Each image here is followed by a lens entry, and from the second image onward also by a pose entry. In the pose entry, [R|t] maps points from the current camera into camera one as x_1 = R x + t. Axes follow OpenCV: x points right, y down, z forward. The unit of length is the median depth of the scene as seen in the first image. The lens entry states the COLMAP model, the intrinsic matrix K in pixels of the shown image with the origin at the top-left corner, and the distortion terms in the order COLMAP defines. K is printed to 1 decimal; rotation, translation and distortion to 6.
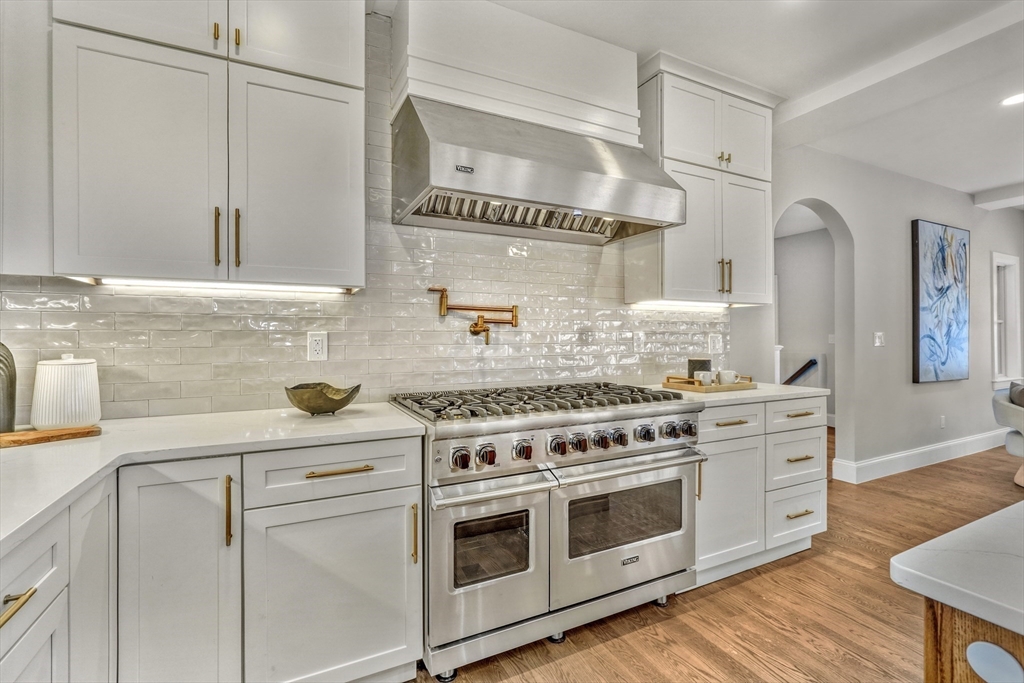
lens RADIAL K [[457.3, 0, 509.6], [0, 457.3, 340.0], [0, 0, 1]] dist [-0.001122, 0.000249]
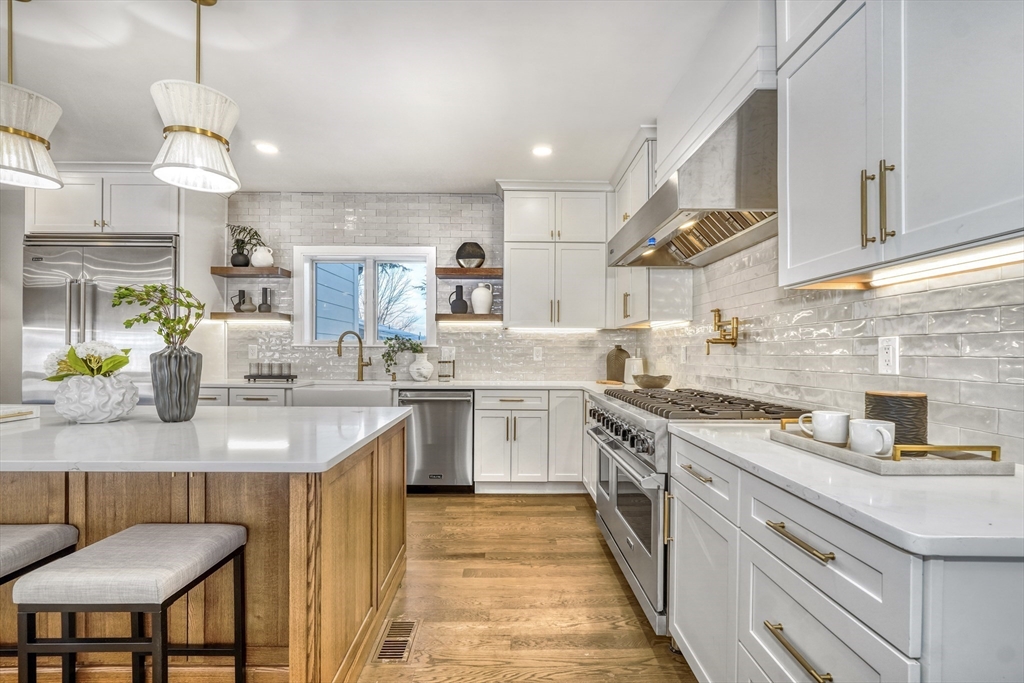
lens RADIAL K [[458.4, 0, 515.7], [0, 458.4, 344.9], [0, 0, 1]] dist [-0.018064, 0.000500]
pose [[-0.419658, -0.015801, -0.907545, 1.245071], [-0.014733, 0.999835, -0.010595, 0.006506], [0.907563, 0.008925, -0.419822, 1.066381]]
